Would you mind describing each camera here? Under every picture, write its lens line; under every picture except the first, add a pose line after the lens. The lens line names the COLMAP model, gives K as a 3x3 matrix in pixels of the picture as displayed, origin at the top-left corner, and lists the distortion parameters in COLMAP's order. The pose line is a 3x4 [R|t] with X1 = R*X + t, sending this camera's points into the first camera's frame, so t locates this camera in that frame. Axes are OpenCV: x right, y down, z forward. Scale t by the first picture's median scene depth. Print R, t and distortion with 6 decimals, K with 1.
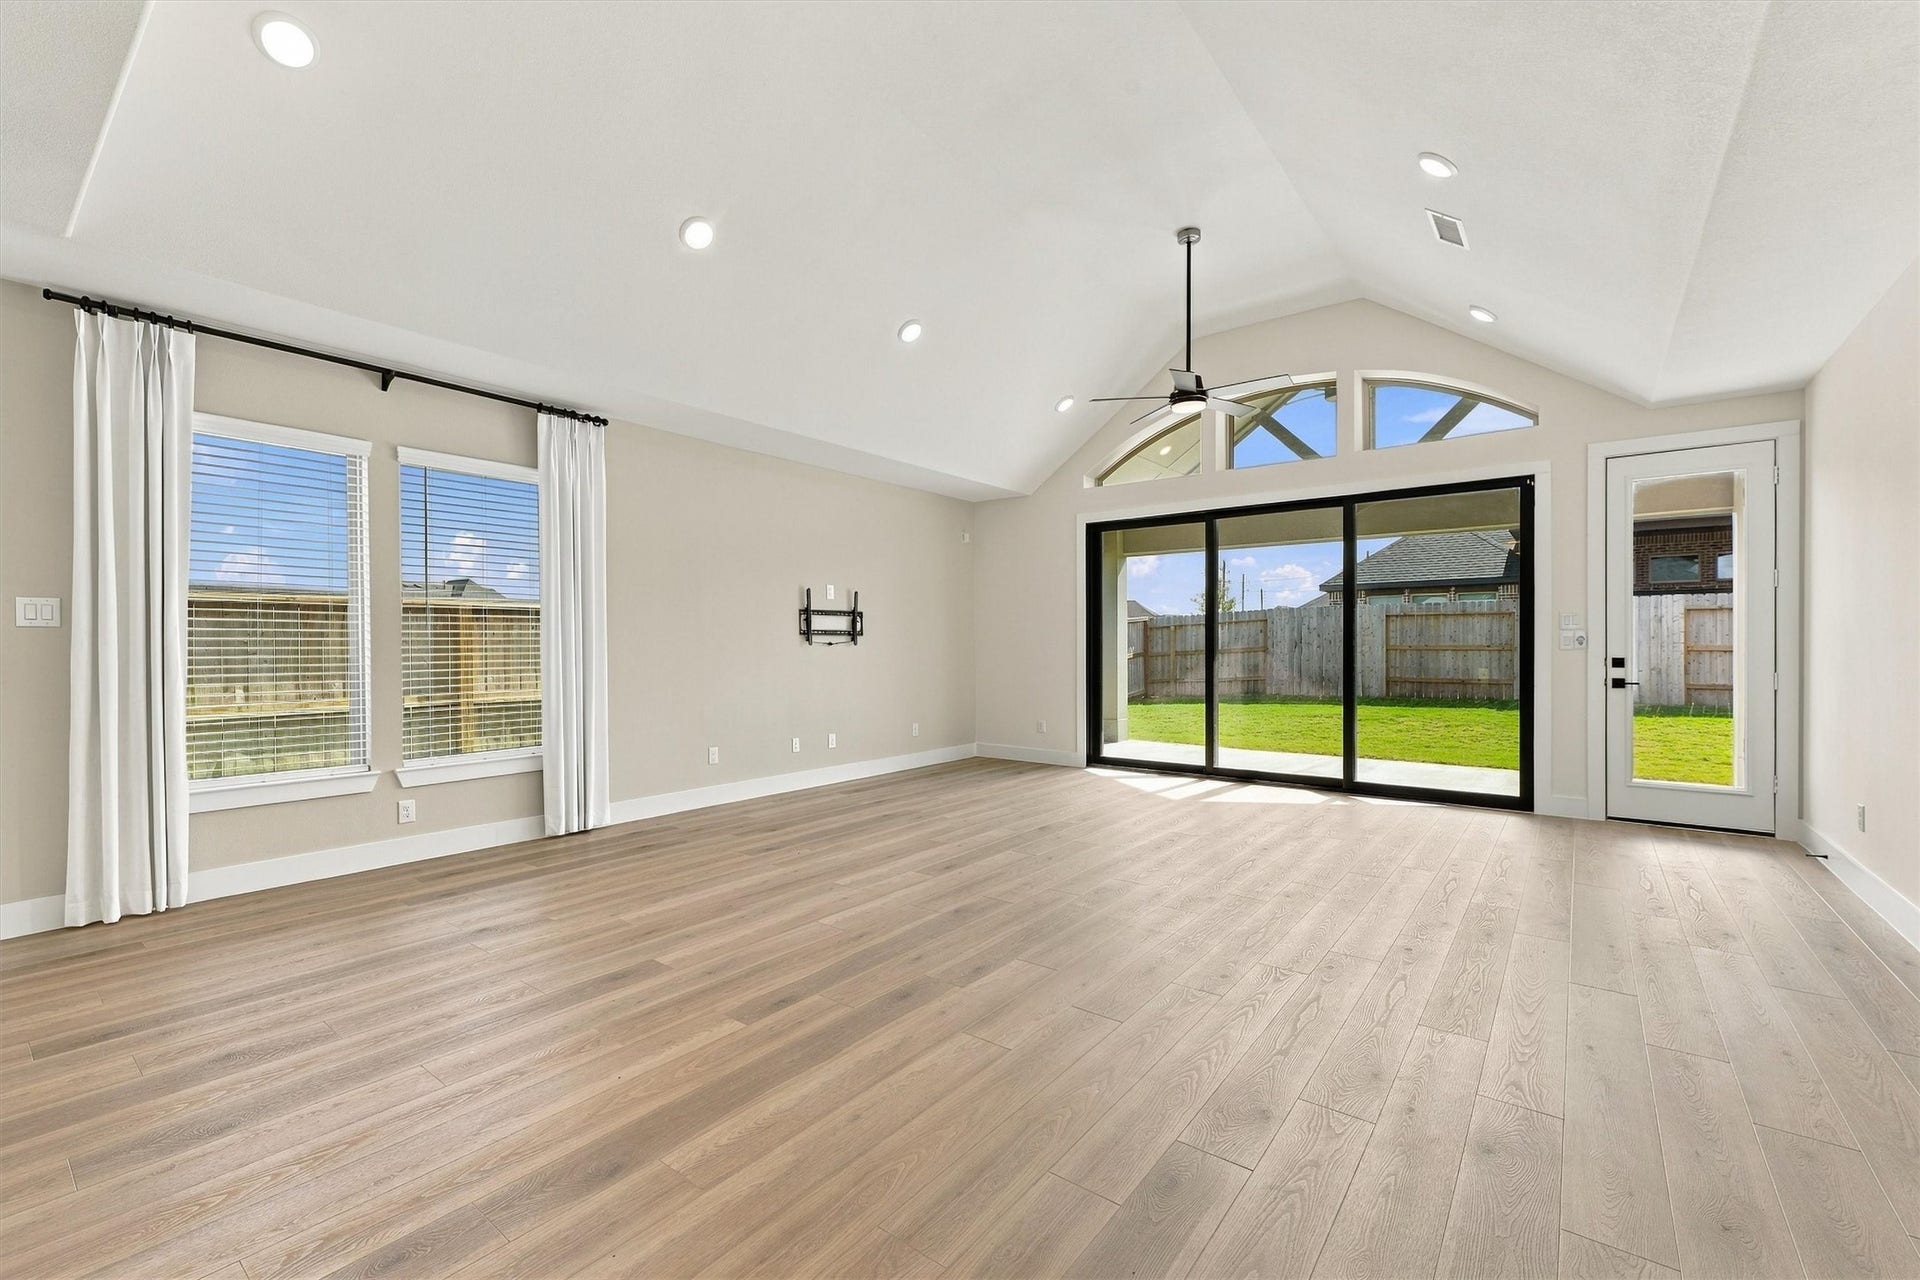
lens RADIAL K [[787.7, 0, 960.0], [0, 787.7, 640.0], [0, 0, 1]] dist [0.002017, 0.000080]
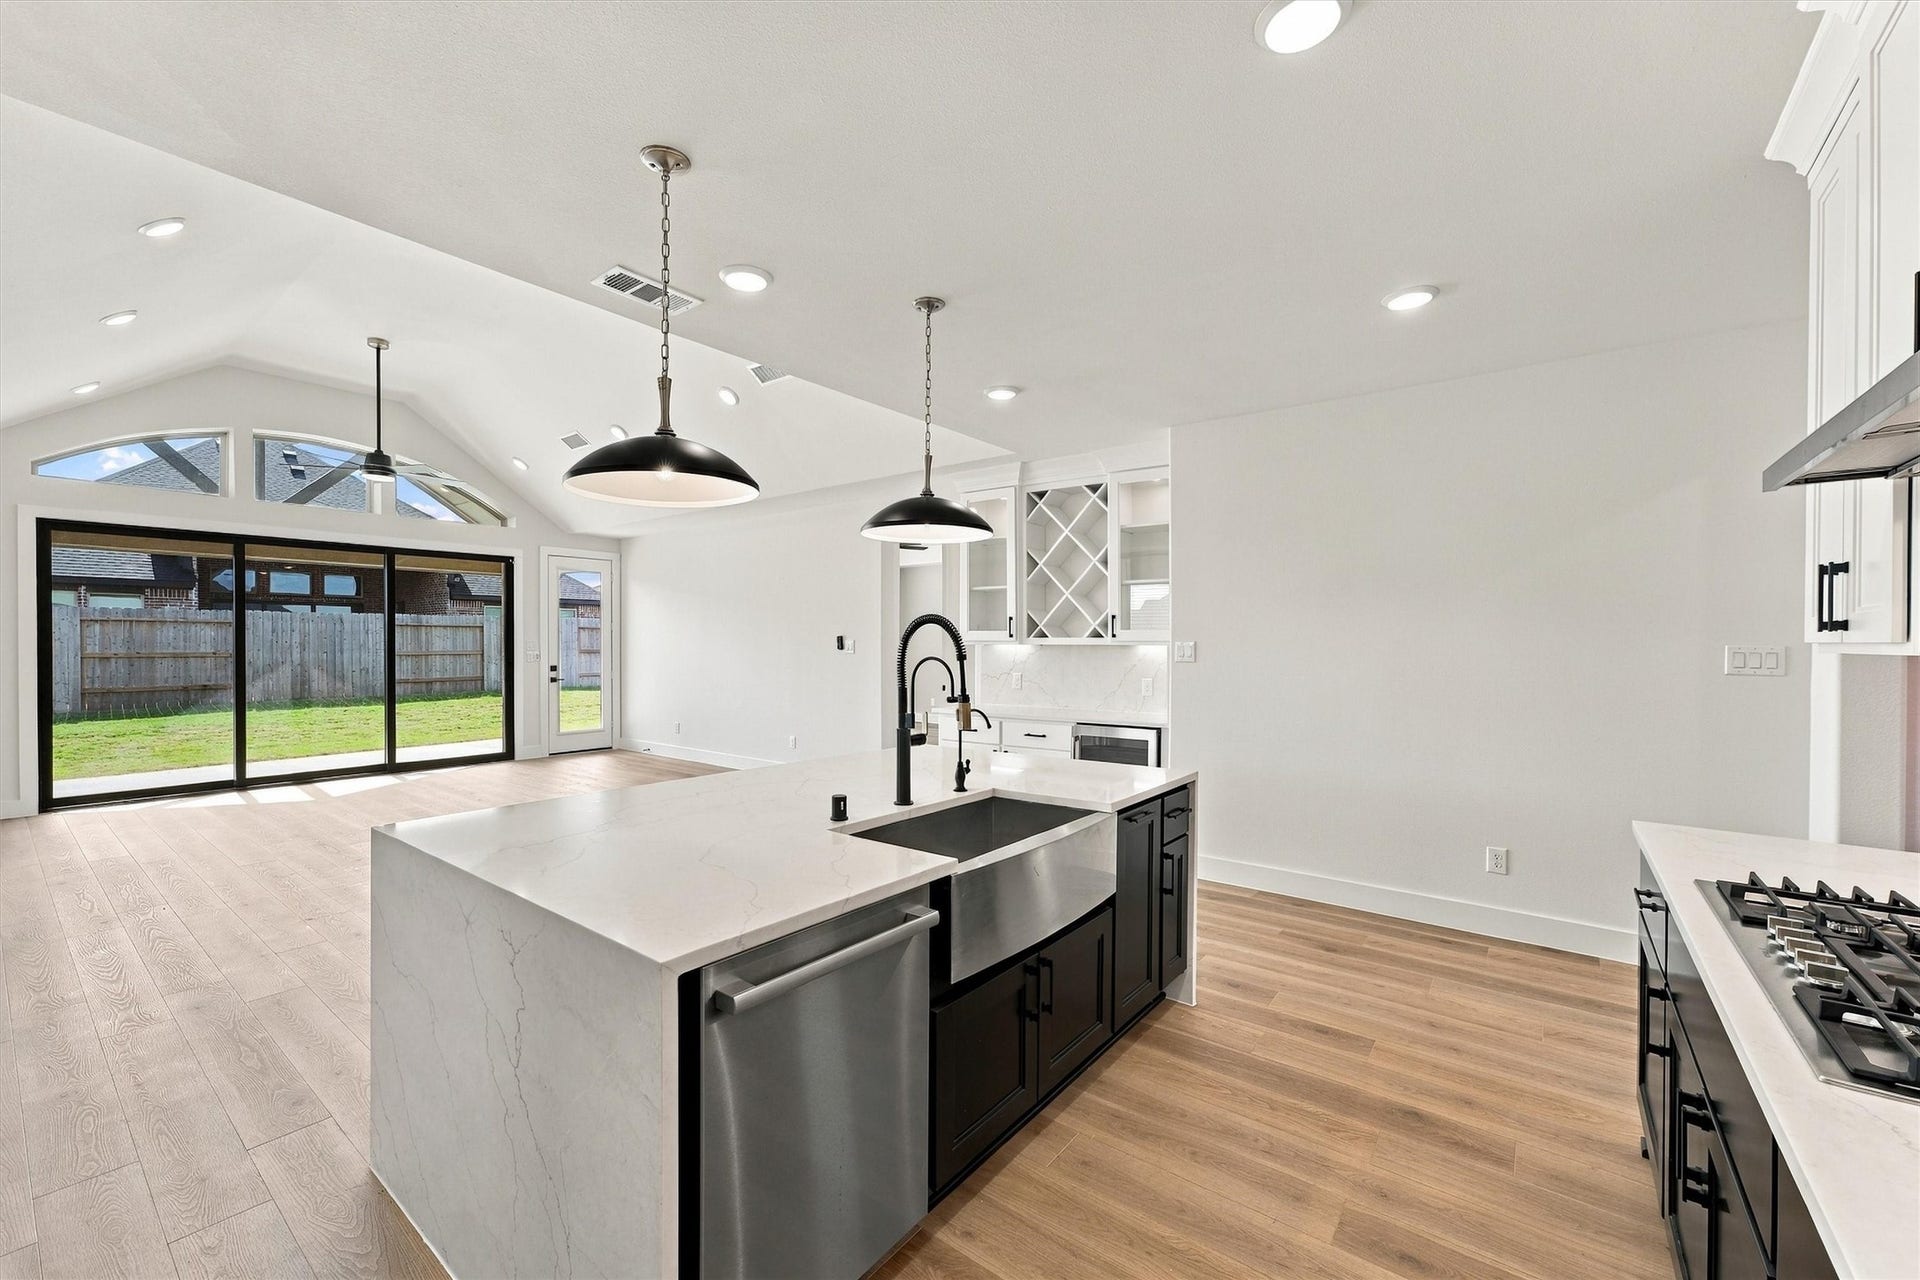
lens RADIAL K [[769.6, 0, 960.0], [0, 769.6, 640.0], [0, 0, 1]] dist [0.000023, 0.000013]
pose [[-0.006557, 0.003621, 0.999972, -0.897920], [-0.007892, 0.999962, -0.003672, -0.035566], [-0.999947, -0.007916, -0.006528, 0.064101]]
